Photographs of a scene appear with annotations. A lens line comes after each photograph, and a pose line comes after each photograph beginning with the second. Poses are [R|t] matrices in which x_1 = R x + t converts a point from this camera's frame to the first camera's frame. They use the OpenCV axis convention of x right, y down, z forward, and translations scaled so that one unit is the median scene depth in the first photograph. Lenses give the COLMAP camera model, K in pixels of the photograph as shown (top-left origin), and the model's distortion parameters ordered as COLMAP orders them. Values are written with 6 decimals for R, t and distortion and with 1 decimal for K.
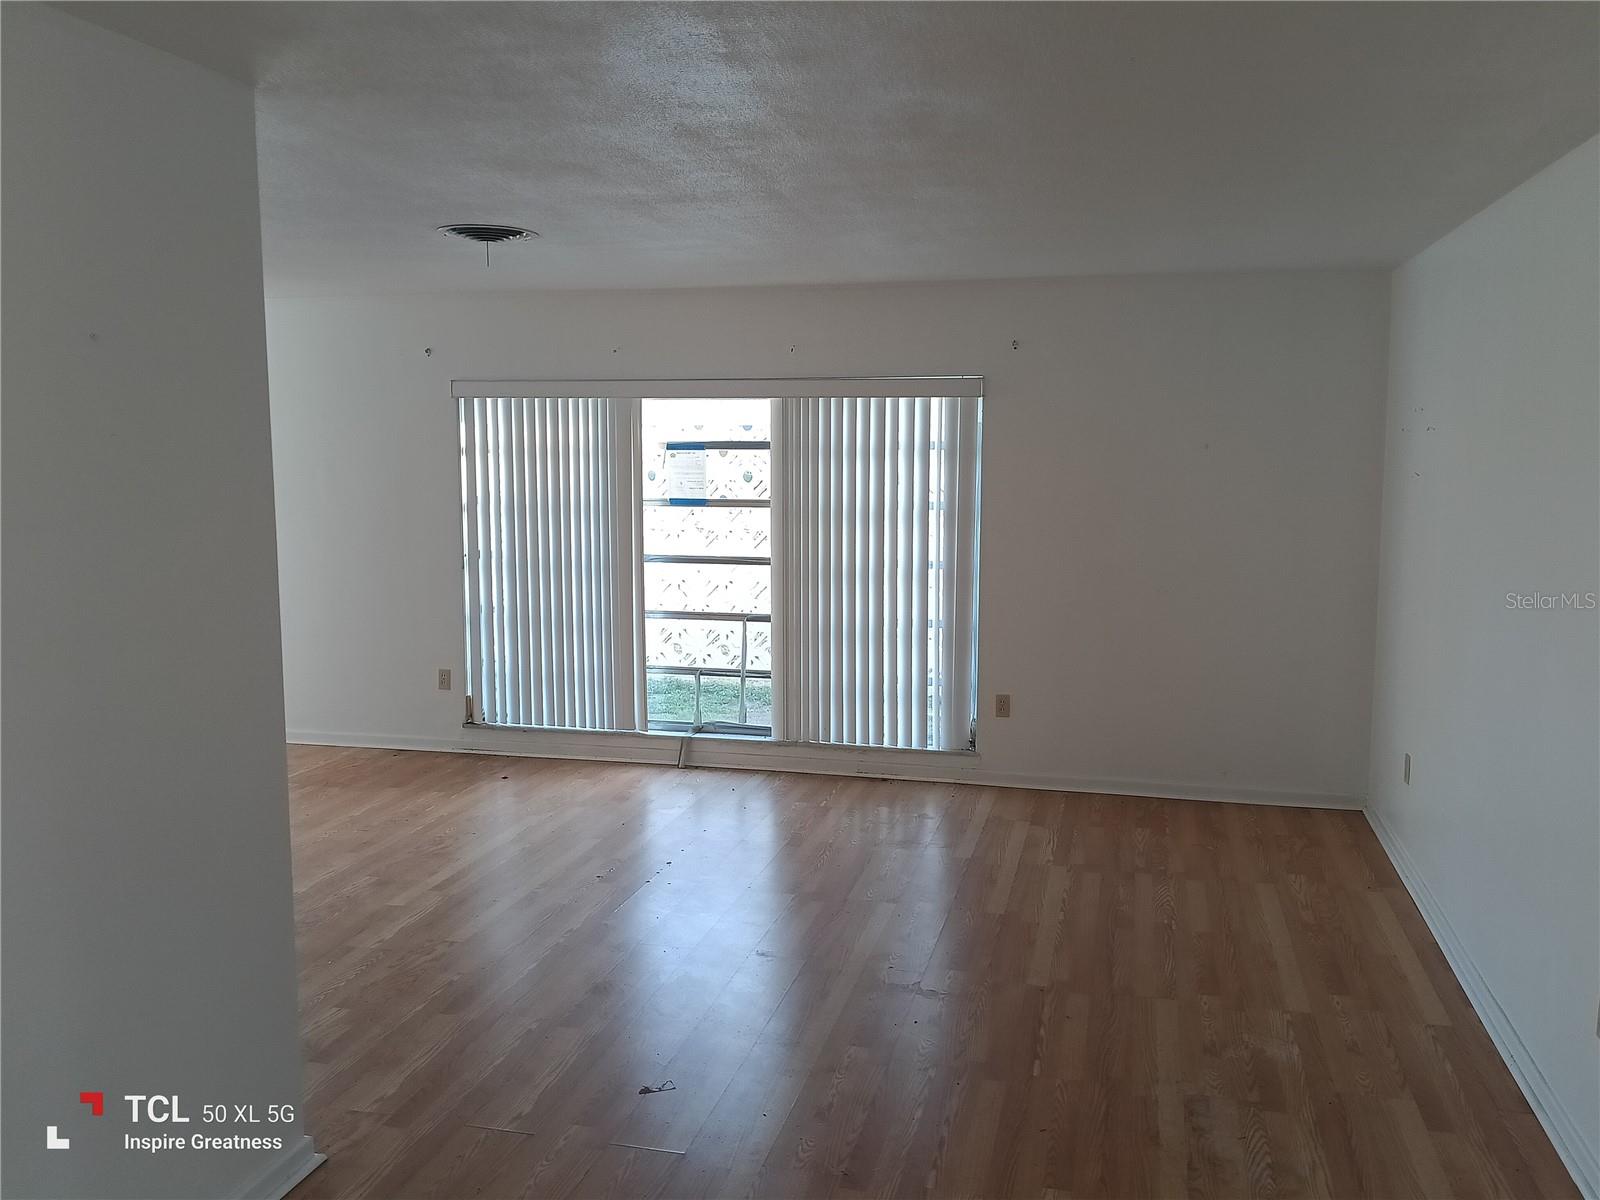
lens RADIAL K [[1335.9, 0, 805.5], [0, 1335.9, 596.0], [0, 0, 1]] dist [0.047055, -0.095259]
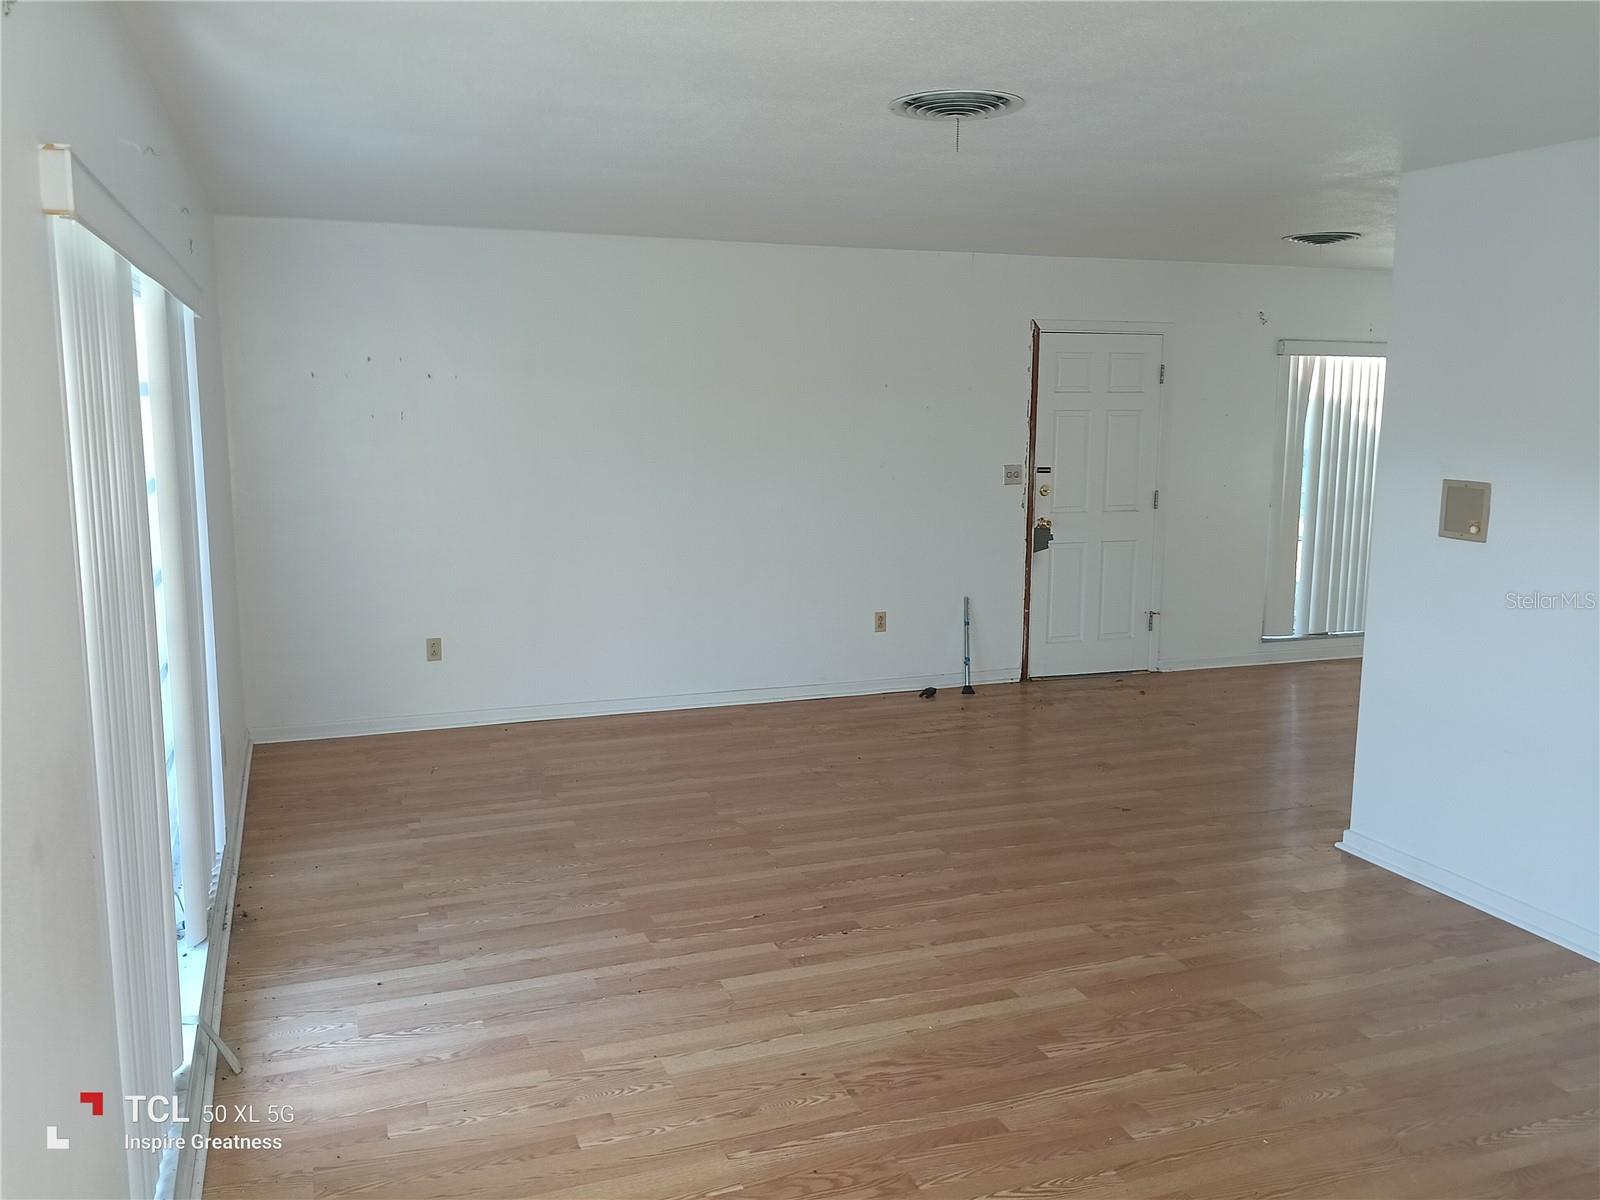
lens RADIAL K [[1335.9, 0, 817.2], [0, 1335.9, 595.1], [0, 0, 1]] dist [0.047055, -0.095259]
pose [[-0.570789, -0.126704, 0.811262, -0.616902], [0.096298, 0.970874, 0.219386, -0.128787], [-0.815430, 0.203346, -0.541963, 1.134592]]
